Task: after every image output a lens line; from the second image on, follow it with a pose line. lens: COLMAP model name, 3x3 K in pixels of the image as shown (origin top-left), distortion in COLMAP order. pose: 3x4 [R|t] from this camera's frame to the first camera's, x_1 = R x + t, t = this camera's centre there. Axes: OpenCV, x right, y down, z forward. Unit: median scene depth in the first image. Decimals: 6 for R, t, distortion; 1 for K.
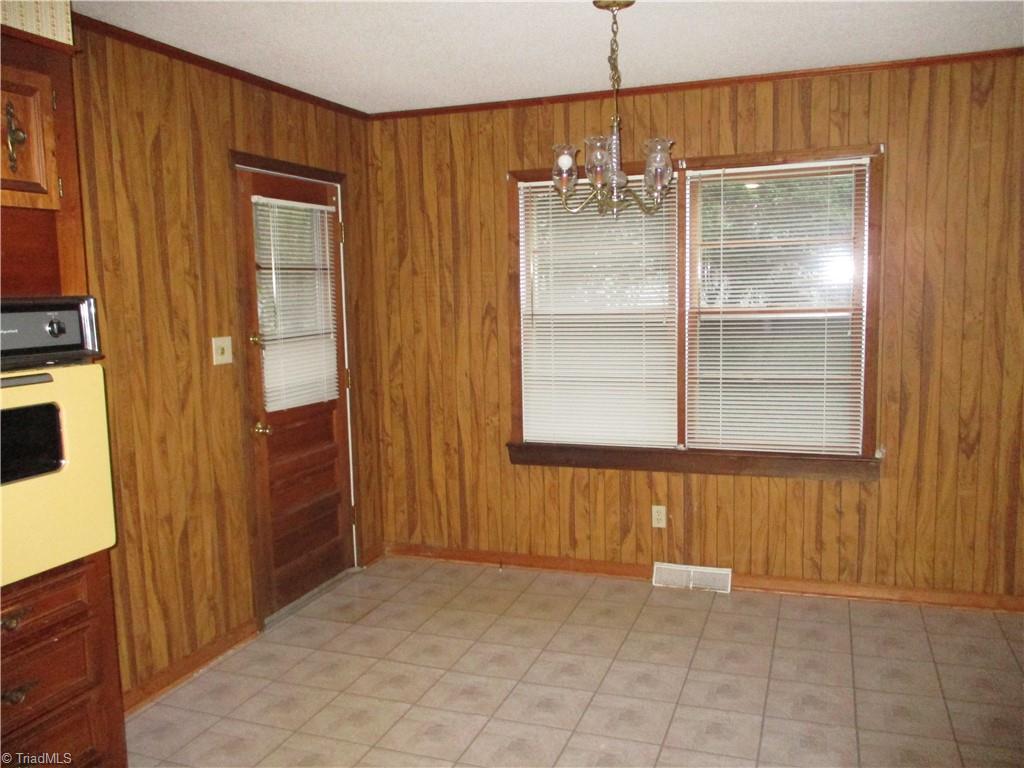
lens RADIAL K [[856.0, 0, 508.1], [0, 856.0, 393.0], [0, 0, 1]] dist [-0.019790, -0.002844]
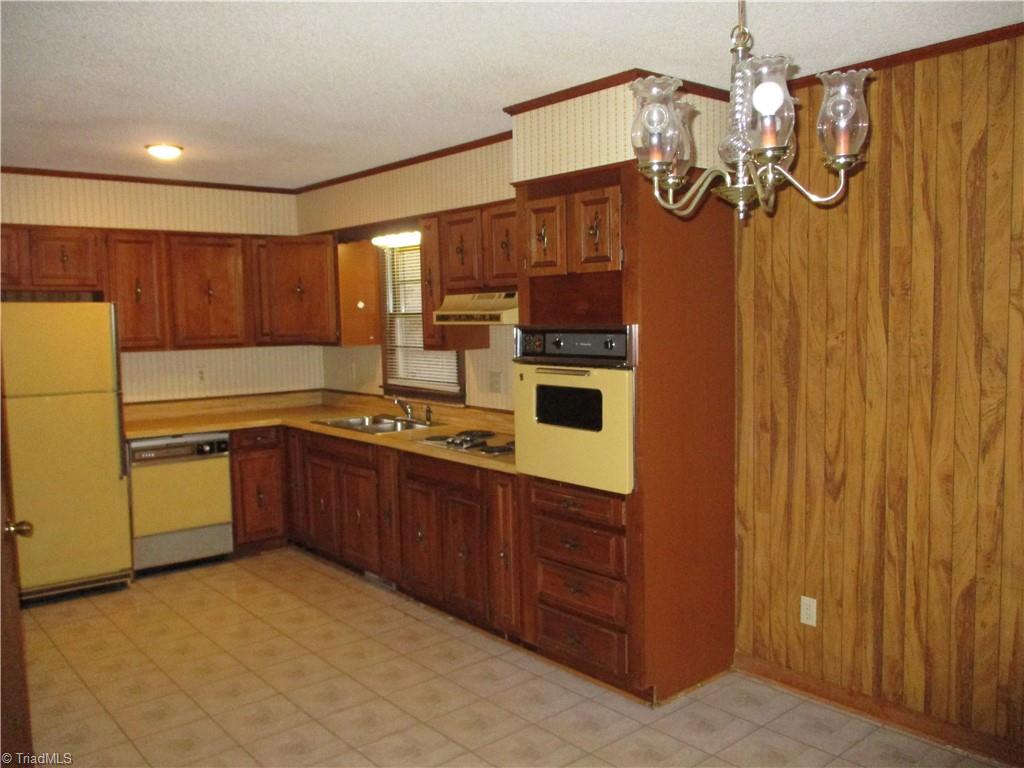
lens RADIAL K [[856.0, 0, 508.1], [0, 856.0, 393.0], [0, 0, 1]] dist [-0.019790, -0.002844]
pose [[-0.494596, 0.113468, -0.861684, 0.600781], [-0.074979, 0.982174, 0.172371, -0.155990], [0.865883, 0.149862, -0.477272, 1.009634]]
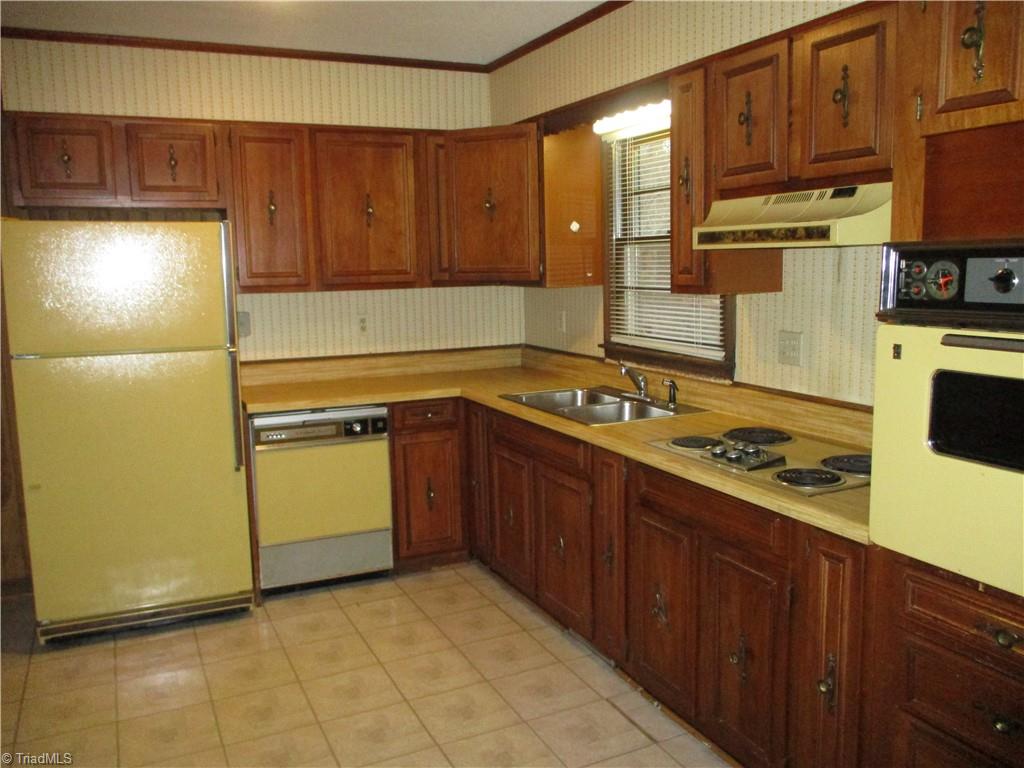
lens RADIAL K [[856.0, 0, 508.1], [0, 856.0, 393.0], [0, 0, 1]] dist [-0.019790, -0.002844]
pose [[-0.697580, 0.146937, -0.701279, 0.168507], [-0.049478, 0.966531, 0.251733, -0.081289], [0.714797, 0.210302, -0.666963, 0.673266]]
